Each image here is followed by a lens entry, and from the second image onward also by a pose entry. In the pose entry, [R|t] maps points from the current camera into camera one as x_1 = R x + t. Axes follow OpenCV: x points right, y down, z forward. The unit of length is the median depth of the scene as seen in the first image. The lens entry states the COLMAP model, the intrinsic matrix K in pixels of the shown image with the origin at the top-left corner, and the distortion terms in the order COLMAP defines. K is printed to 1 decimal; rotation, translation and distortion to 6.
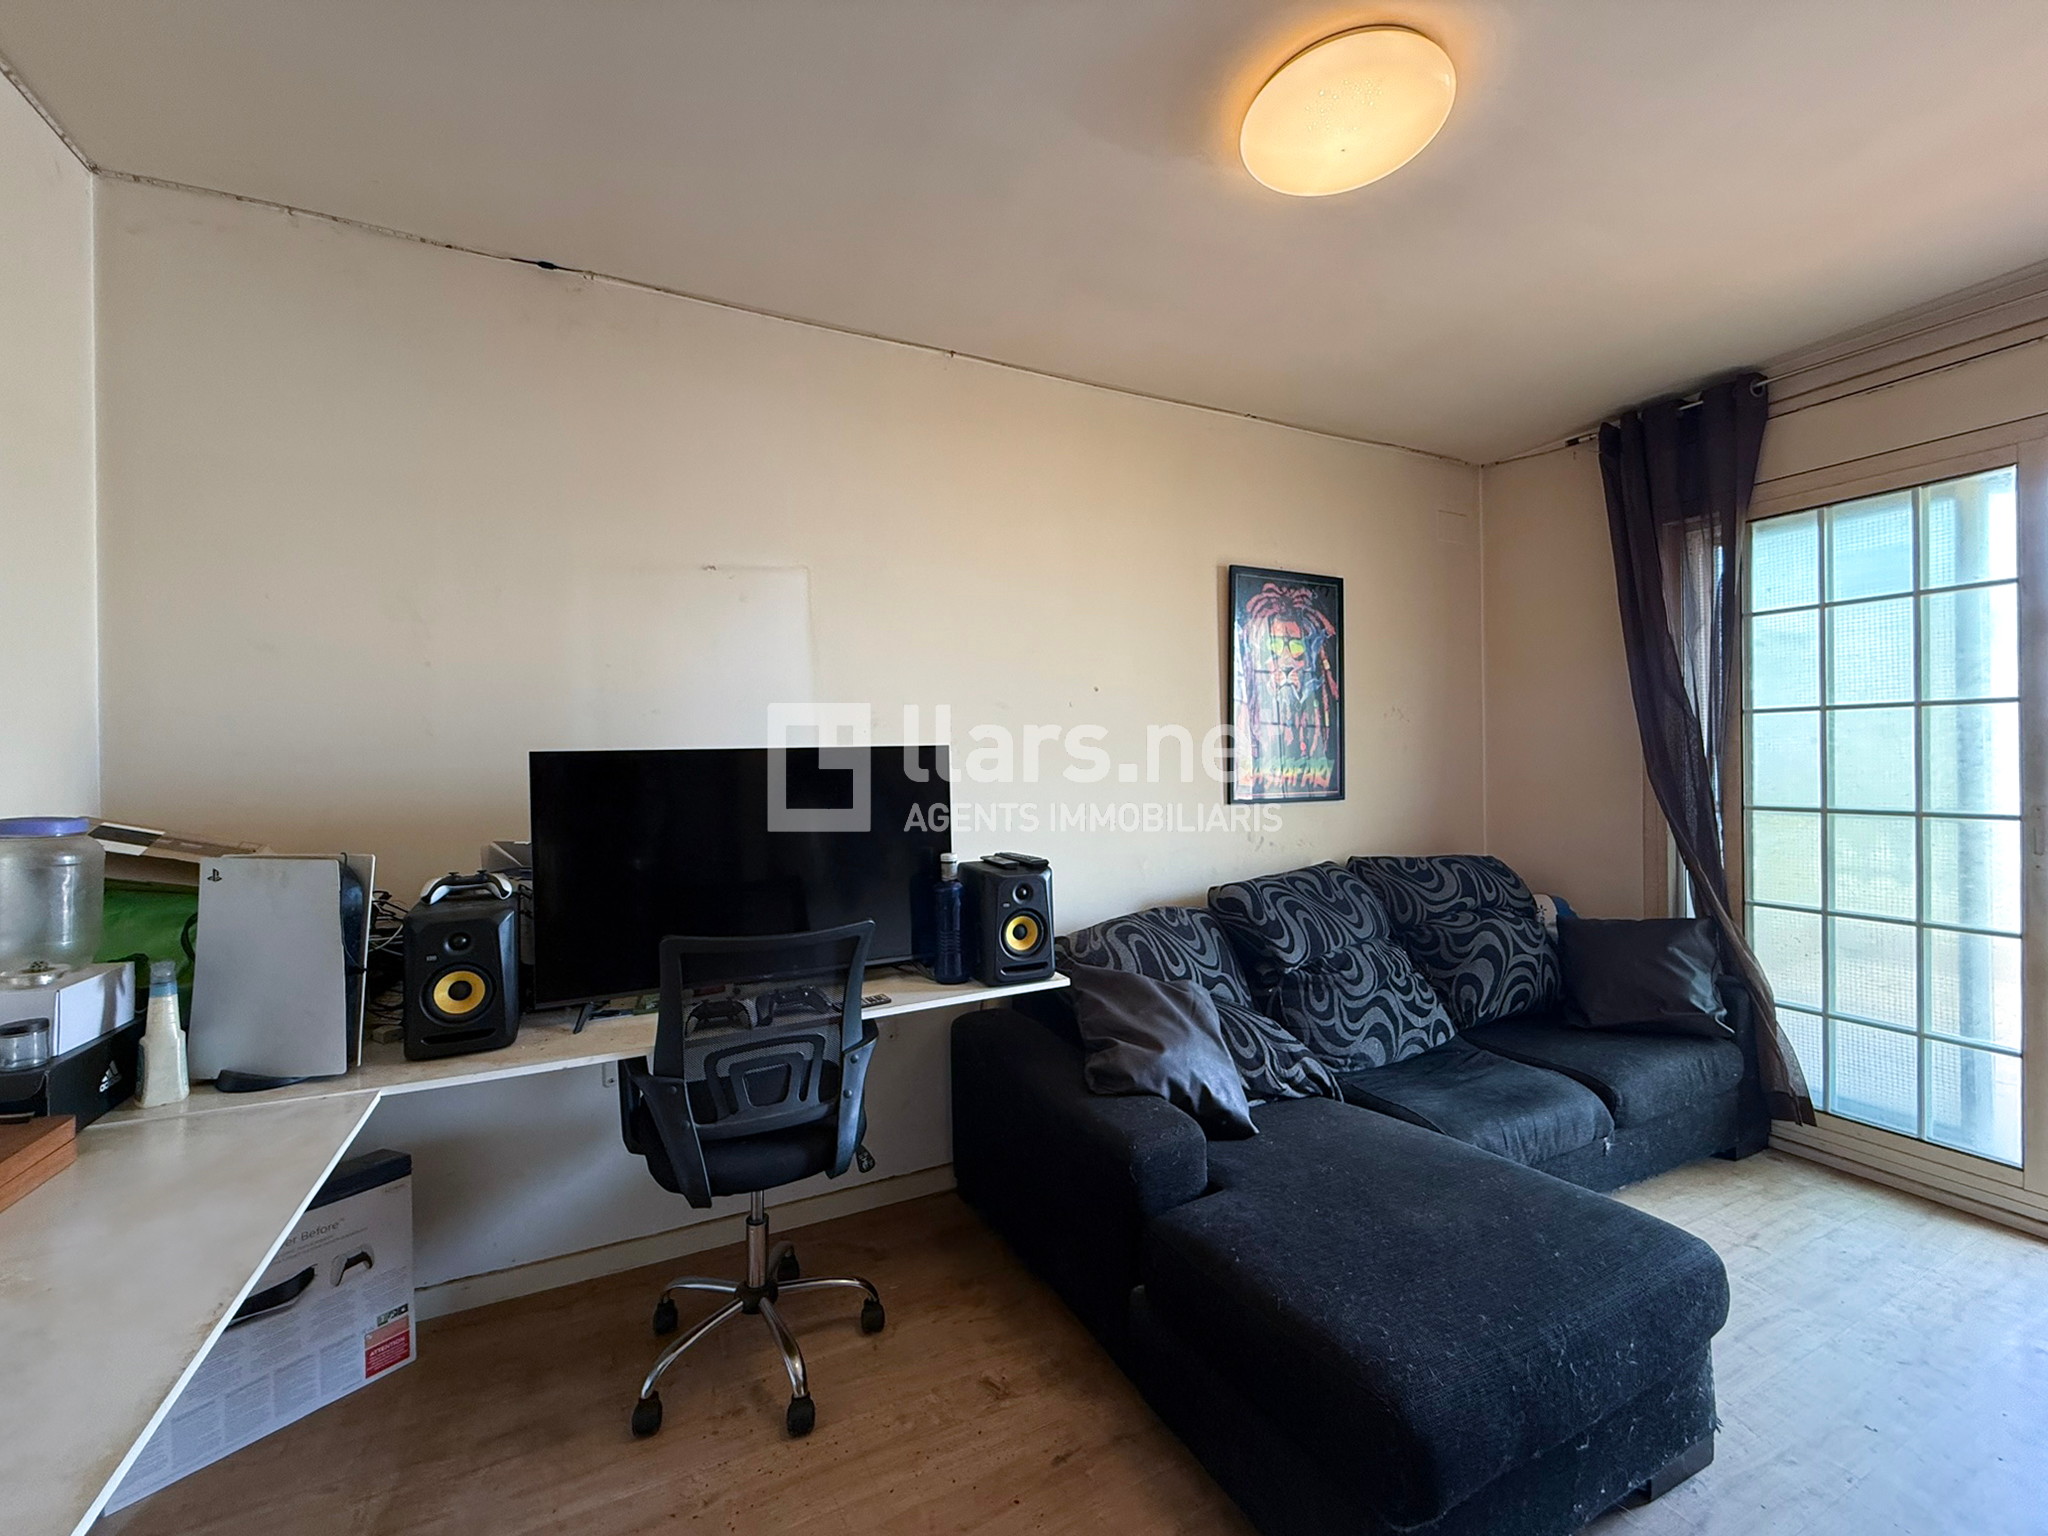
lens RADIAL K [[826.5, 0, 1021.3], [0, 826.5, 762.4], [0, 0, 1]] dist [-0.000622, 0.000082]
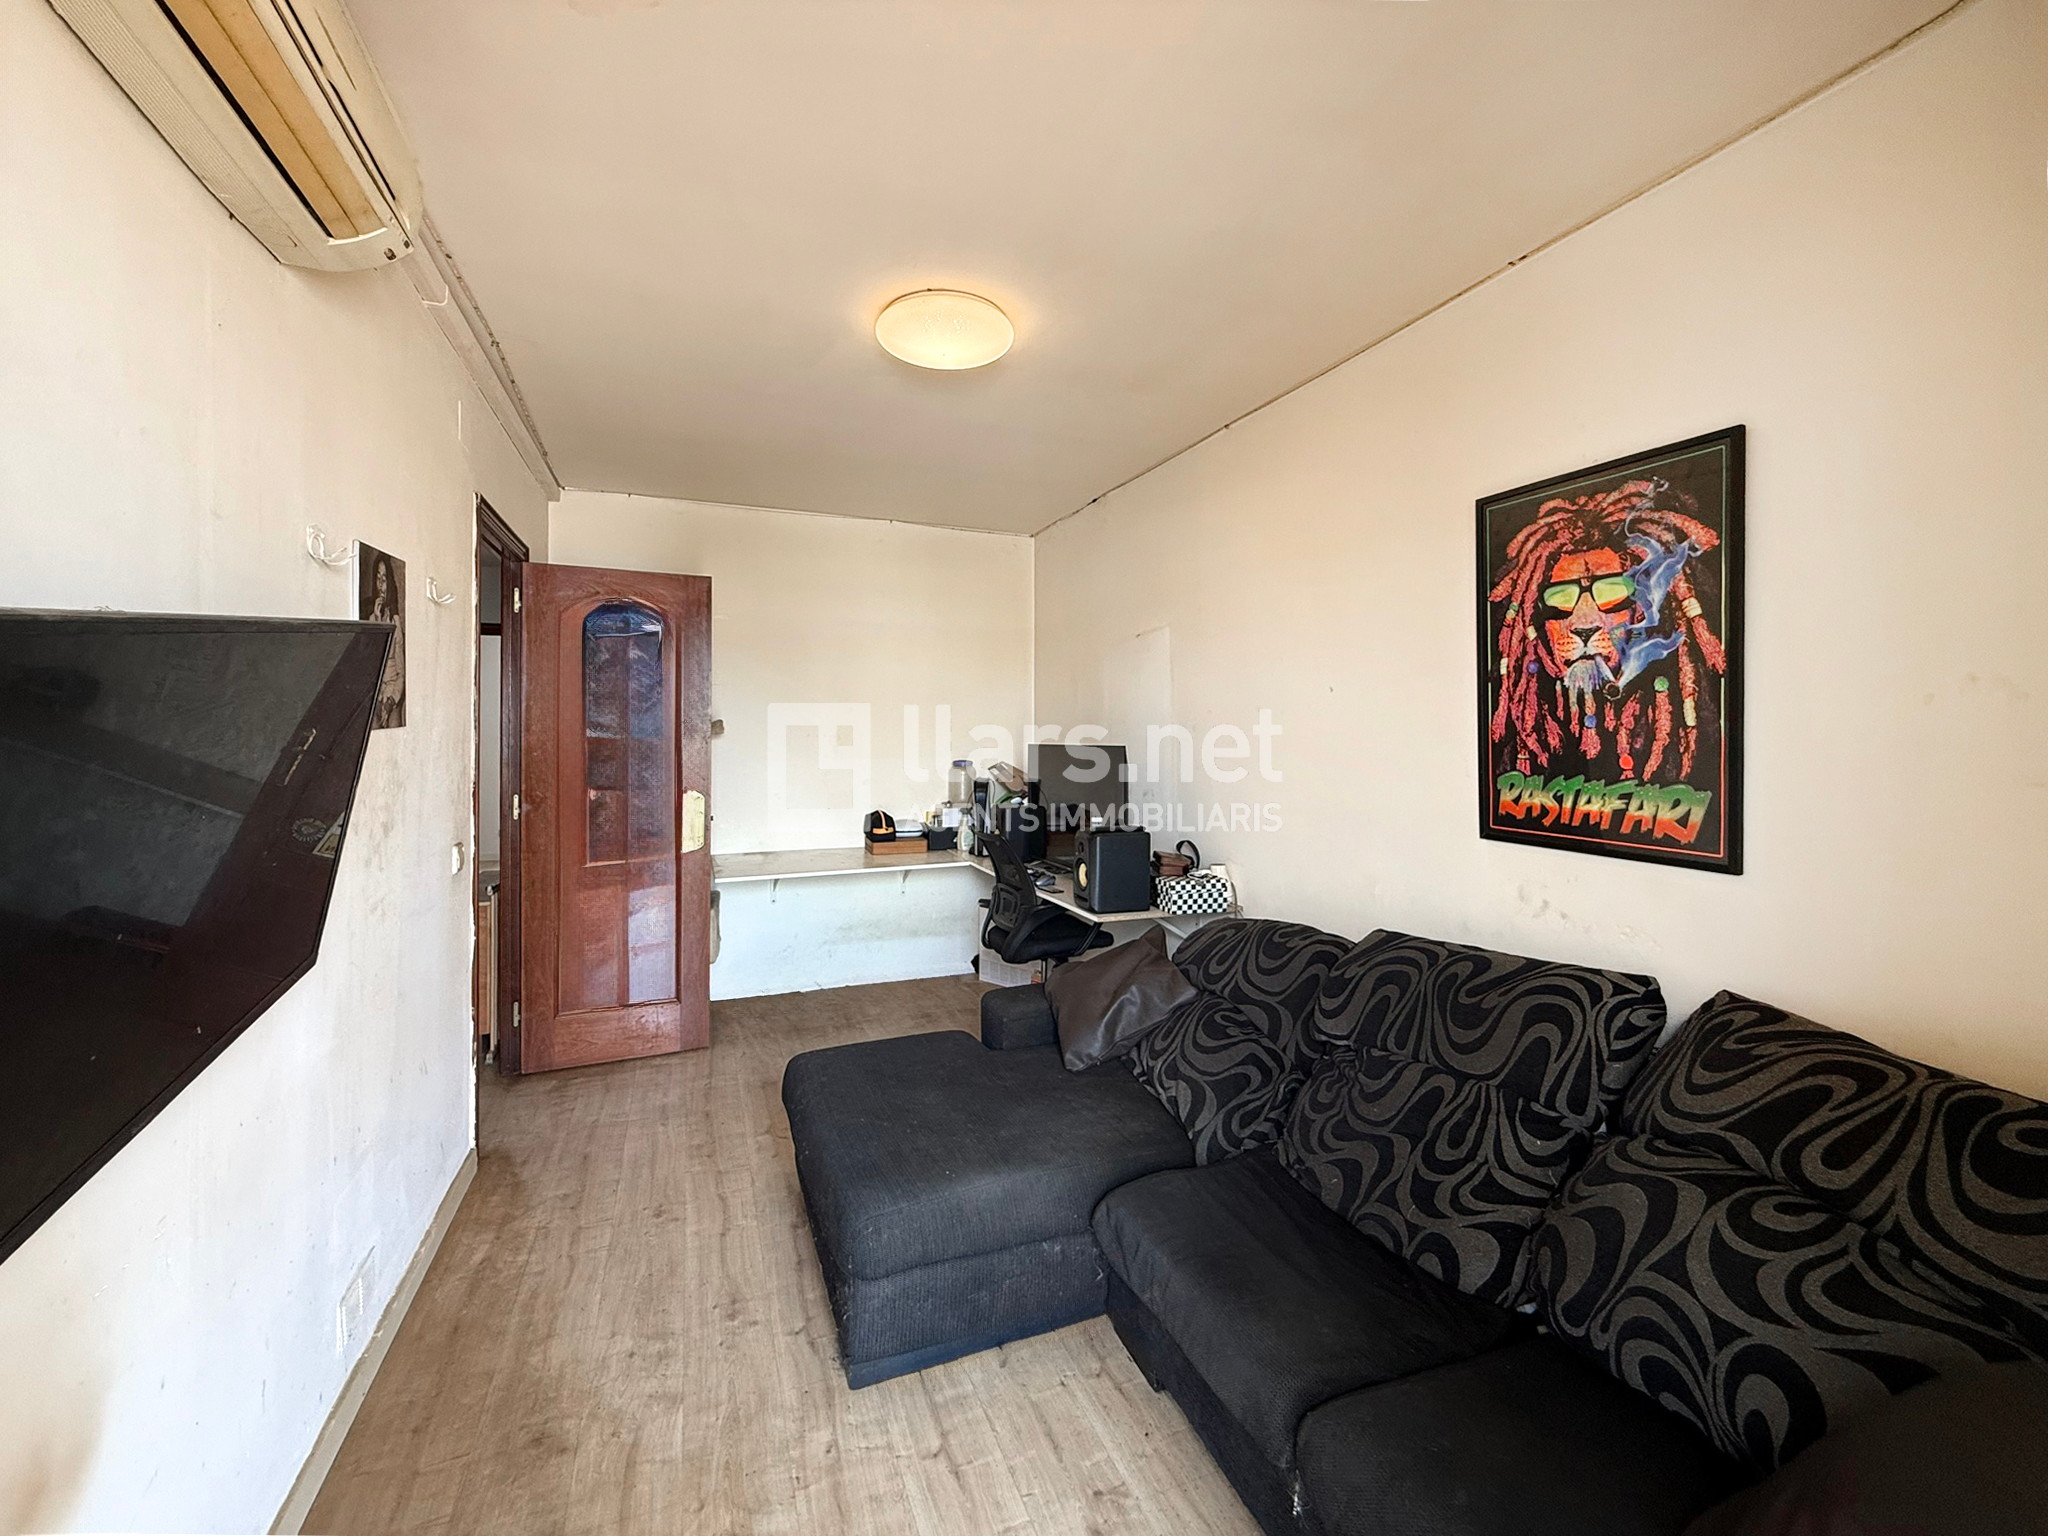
lens RADIAL K [[826.5, 0, 1010.6], [0, 826.5, 722.8], [0, 0, 1]] dist [-0.000622, 0.000082]
pose [[-0.082209, 0.005281, -0.996601, 0.945884], [-0.009771, 0.999934, 0.006104, -0.045753], [0.996567, 0.010239, -0.082152, 0.628461]]
